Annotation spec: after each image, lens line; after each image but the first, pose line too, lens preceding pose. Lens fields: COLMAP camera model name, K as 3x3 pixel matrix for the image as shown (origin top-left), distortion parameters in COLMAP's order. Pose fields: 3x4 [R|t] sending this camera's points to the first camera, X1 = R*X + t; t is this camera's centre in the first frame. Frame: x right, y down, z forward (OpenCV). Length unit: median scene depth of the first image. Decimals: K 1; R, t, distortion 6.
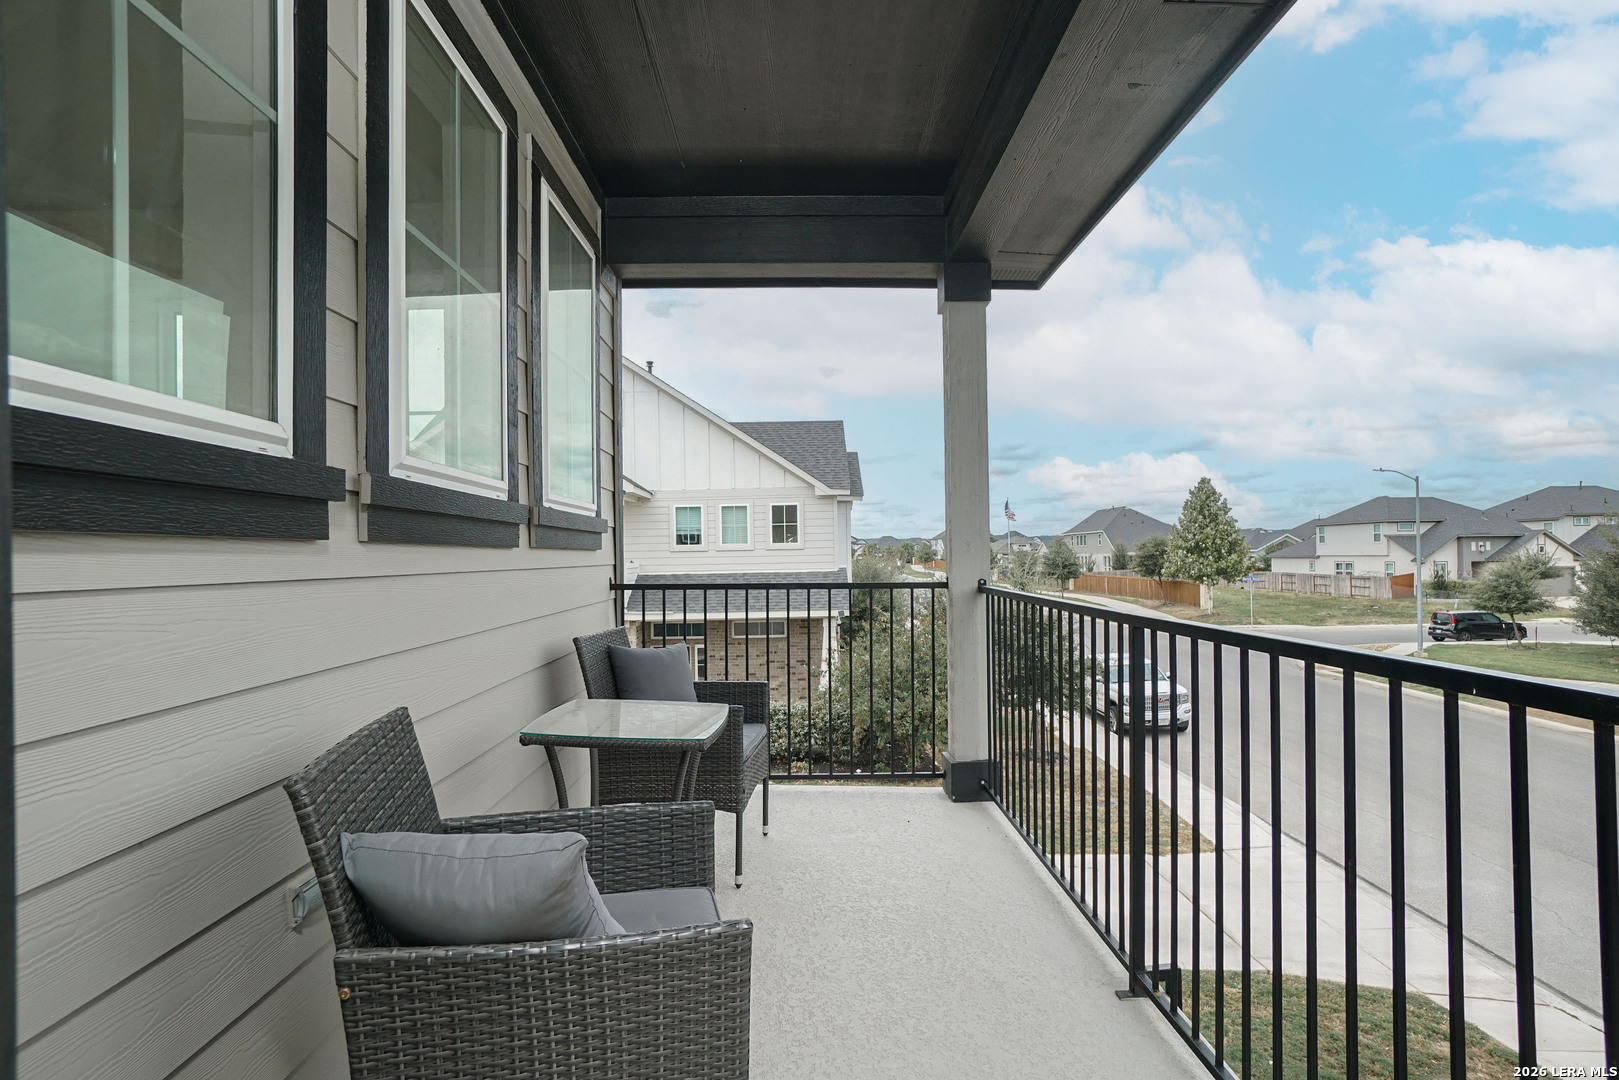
lens RADIAL K [[810.8, 0, 808.8], [0, 810.8, 549.9], [0, 0, 1]] dist [-0.031256, 0.007322]
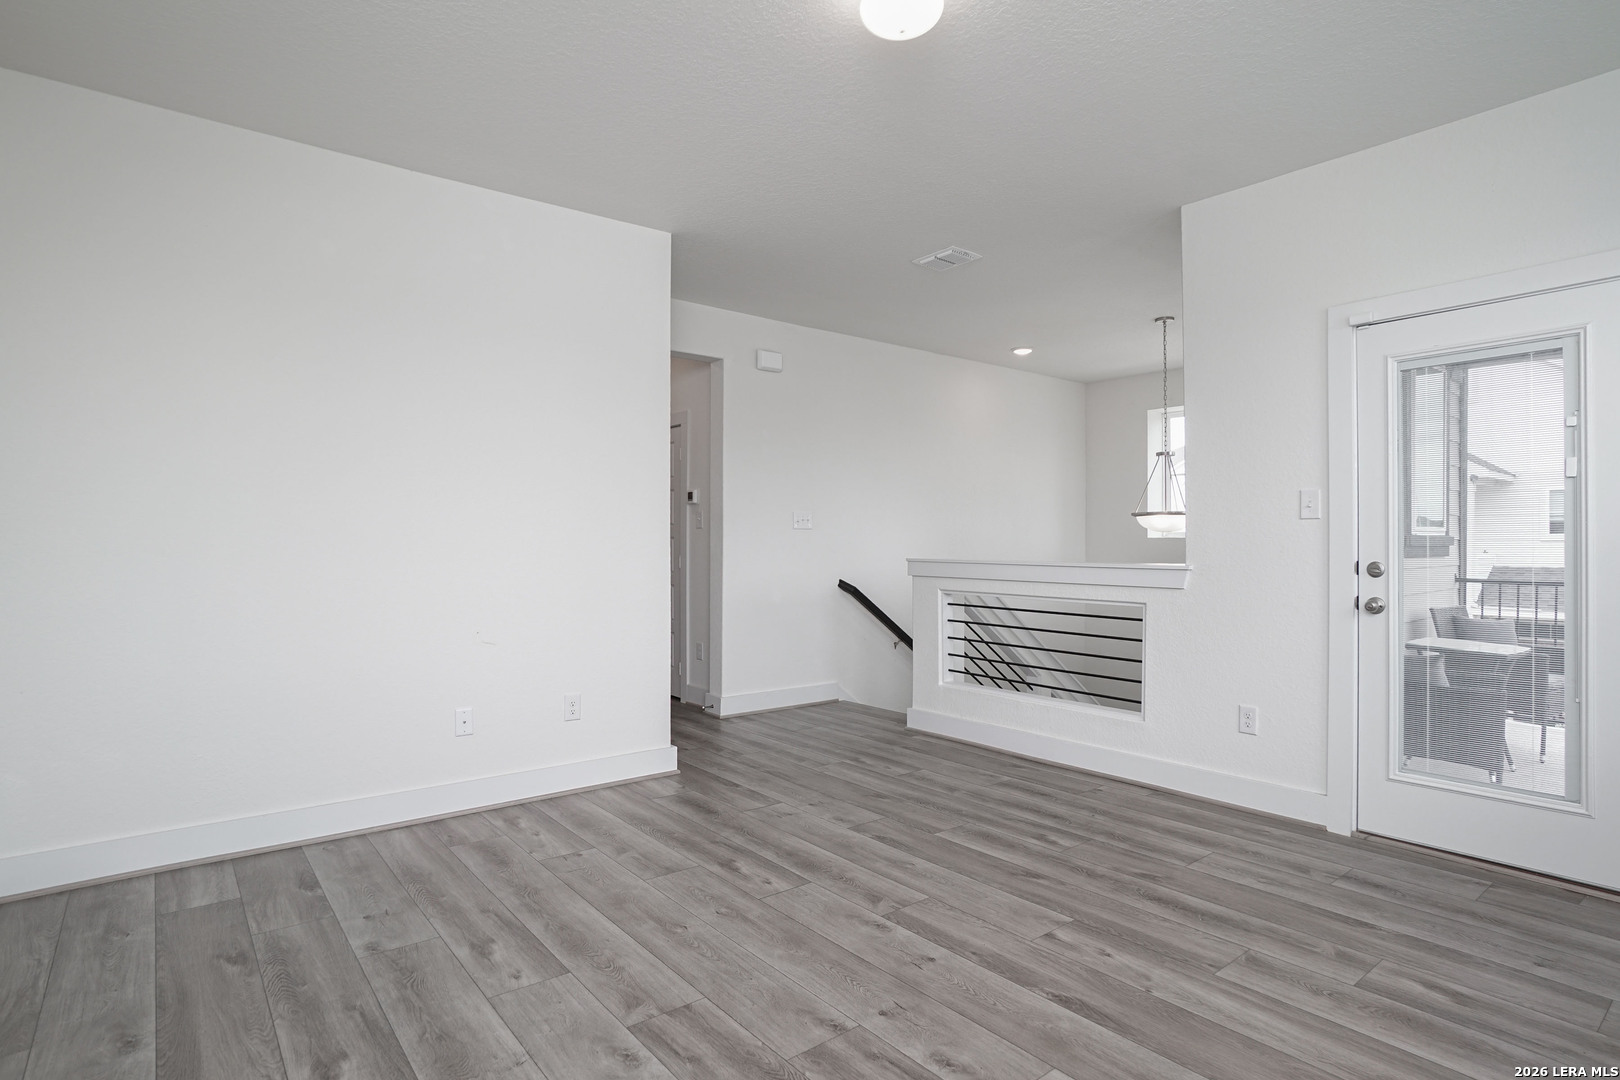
lens RADIAL K [[811.3, 0, 807.1], [0, 811.3, 534.9], [0, 0, 1]] dist [-0.031256, 0.007322]
pose [[0.601832, 0.016773, -0.798447, 0.216711], [-0.009118, 0.999859, 0.014132, -0.049992], [0.798571, -0.001225, 0.601900, -0.878561]]
